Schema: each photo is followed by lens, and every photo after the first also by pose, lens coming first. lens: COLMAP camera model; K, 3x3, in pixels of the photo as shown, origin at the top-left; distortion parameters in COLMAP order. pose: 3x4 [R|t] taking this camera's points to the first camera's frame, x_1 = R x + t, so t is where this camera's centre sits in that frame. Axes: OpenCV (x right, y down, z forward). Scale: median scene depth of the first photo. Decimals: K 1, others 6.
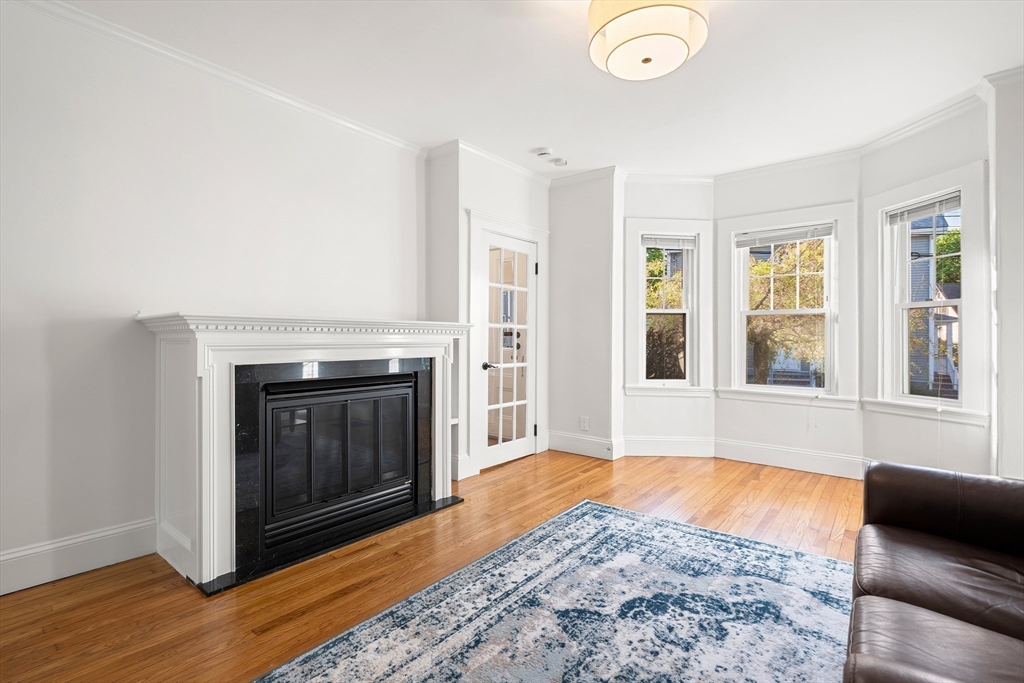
lens RADIAL K [[485.1, 0, 513.4], [0, 485.1, 336.7], [0, 0, 1]] dist [-0.001260, -0.000079]
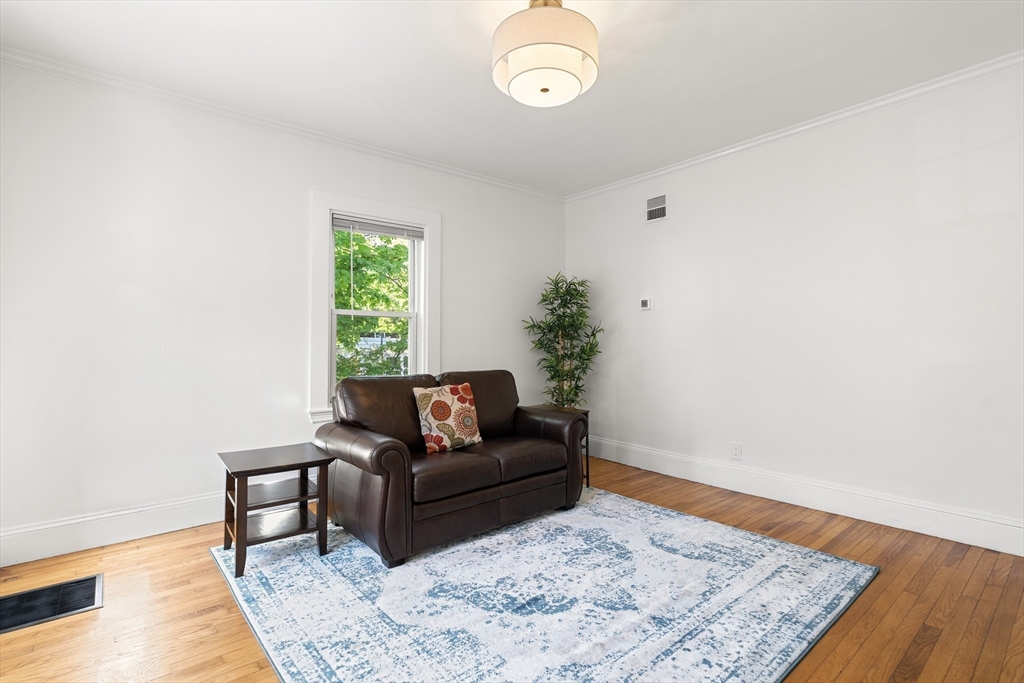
lens RADIAL K [[475.8, 0, 508.8], [0, 475.8, 340.8], [0, 0, 1]] dist [-0.000001, 0.000604]
pose [[-0.976273, 0.001102, 0.216540, 0.127034], [-0.001086, 0.999950, -0.009983, -0.002133], [-0.216540, -0.009981, -0.976223, 1.961488]]
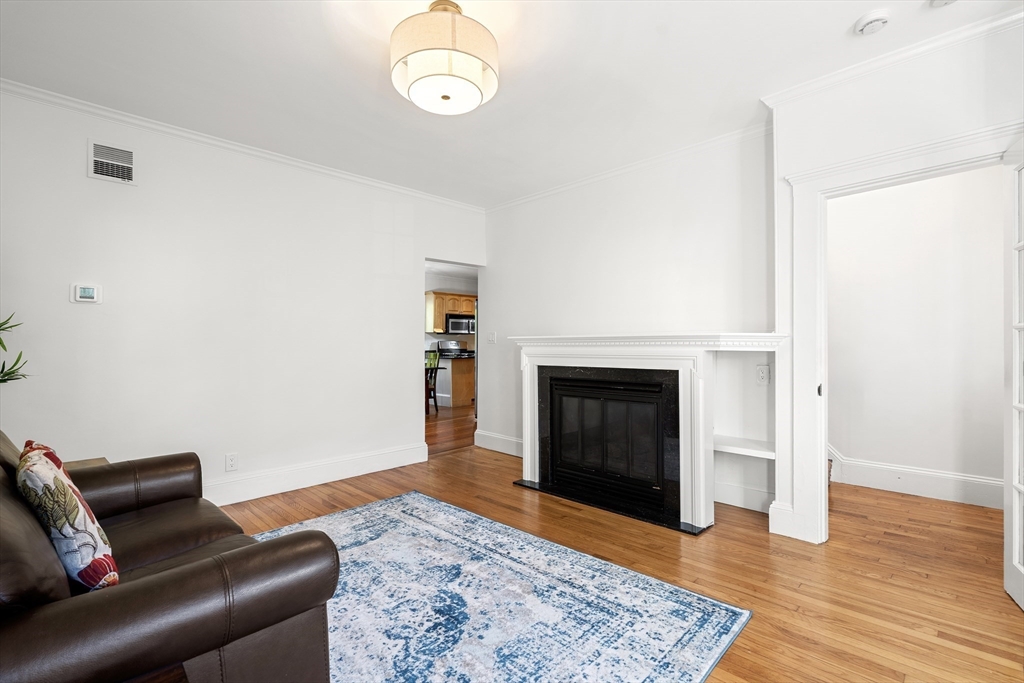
lens RADIAL K [[475.8, 0, 508.8], [0, 475.8, 340.8], [0, 0, 1]] dist [-0.000001, 0.000604]
pose [[-0.125500, -0.009439, -0.992049, 1.264168], [0.008647, 0.999906, -0.010608, -0.013831], [0.992056, -0.009909, -0.125407, 1.226638]]
